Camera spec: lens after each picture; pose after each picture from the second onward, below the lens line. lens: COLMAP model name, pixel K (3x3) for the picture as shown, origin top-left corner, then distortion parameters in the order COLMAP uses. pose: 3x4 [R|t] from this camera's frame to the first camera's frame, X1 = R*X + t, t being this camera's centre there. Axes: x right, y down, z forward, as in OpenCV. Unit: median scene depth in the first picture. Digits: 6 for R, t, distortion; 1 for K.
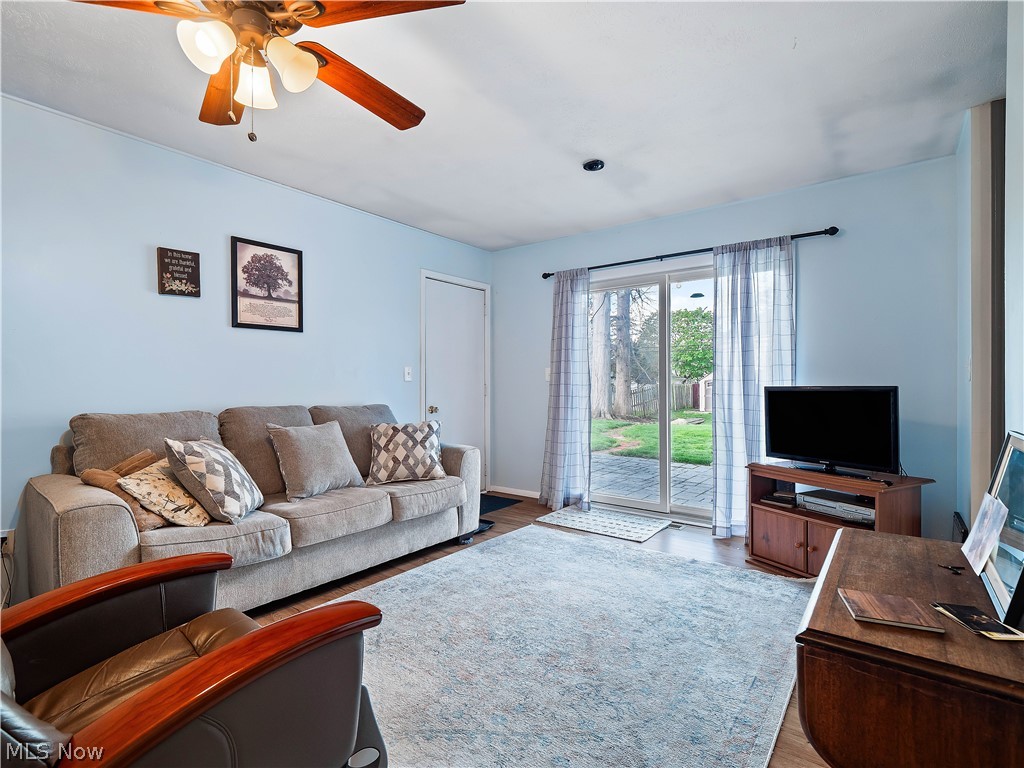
lens RADIAL K [[499.6, 0, 512.0], [0, 499.6, 384.0], [0, 0, 1]] dist [0.000049, -0.000032]
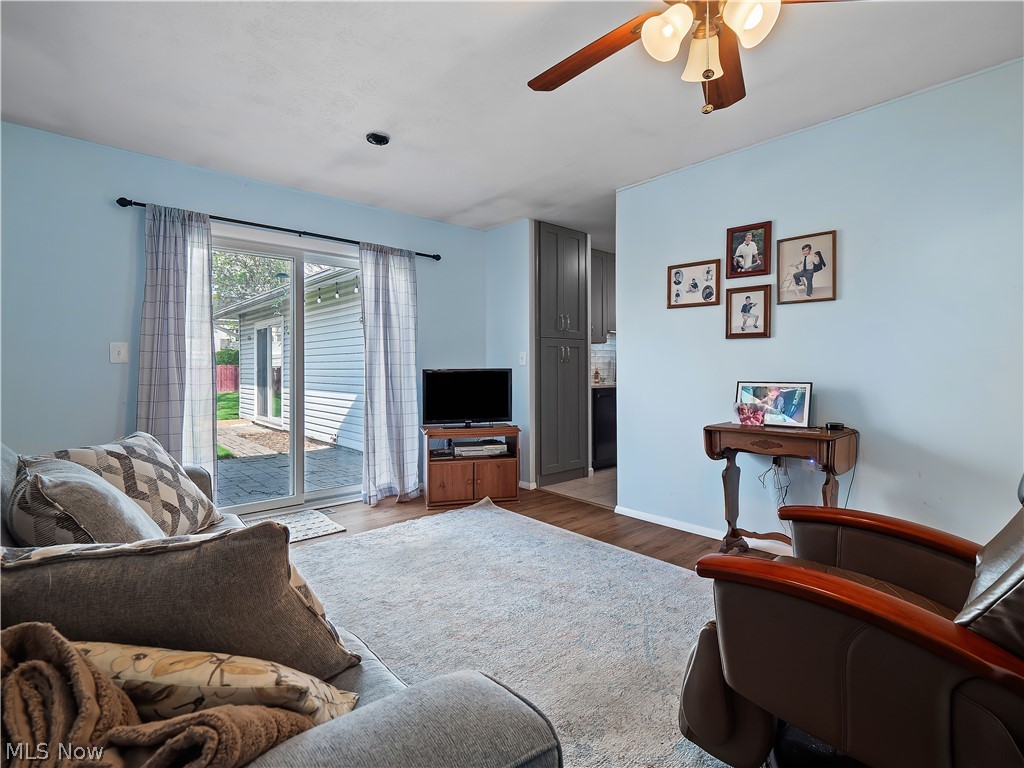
lens RADIAL K [[496.6, 0, 512.2], [0, 496.6, 365.3], [0, 0, 1]] dist [0.000212, 0.000027]
pose [[0.186021, 0.006283, 0.982526, -0.618793], [0.002024, 0.999975, -0.006778, 0.003379], [-0.982544, 0.003249, 0.186004, 0.493366]]
